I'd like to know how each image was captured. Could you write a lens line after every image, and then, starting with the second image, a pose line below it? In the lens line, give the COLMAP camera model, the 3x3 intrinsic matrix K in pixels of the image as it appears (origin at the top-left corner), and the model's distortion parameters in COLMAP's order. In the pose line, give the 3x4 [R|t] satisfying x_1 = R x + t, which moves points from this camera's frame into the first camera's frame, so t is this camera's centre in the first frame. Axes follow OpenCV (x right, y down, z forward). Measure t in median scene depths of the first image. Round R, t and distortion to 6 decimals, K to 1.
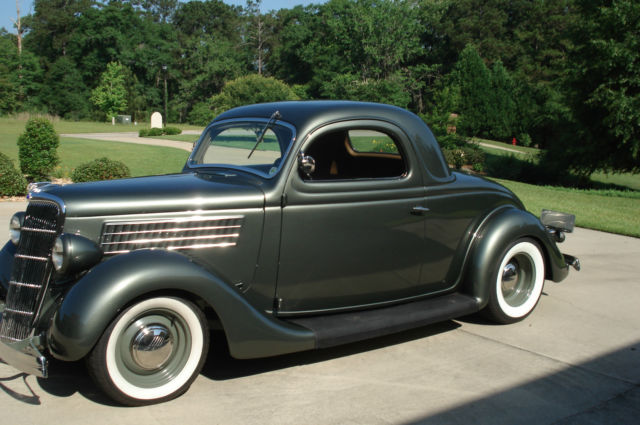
lens RADIAL K [[725.9, 0, 319.4], [0, 725.9, 199.4], [0, 0, 1]] dist [-0.091767, -0.051587]
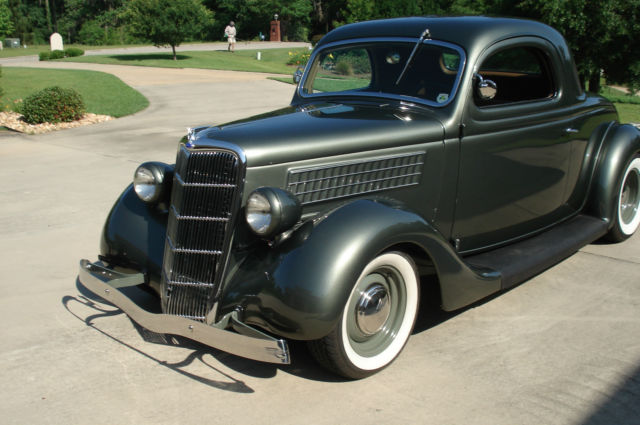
lens RADIAL K [[725.9, 0, 319.4], [0, 725.9, 199.4], [0, 0, 1]] dist [-0.091767, -0.051587]
pose [[0.986704, -0.071975, 0.145723, -0.293997], [0.053874, 0.990749, 0.124557, -0.028836], [-0.153340, -0.115050, 0.981453, 0.115810]]
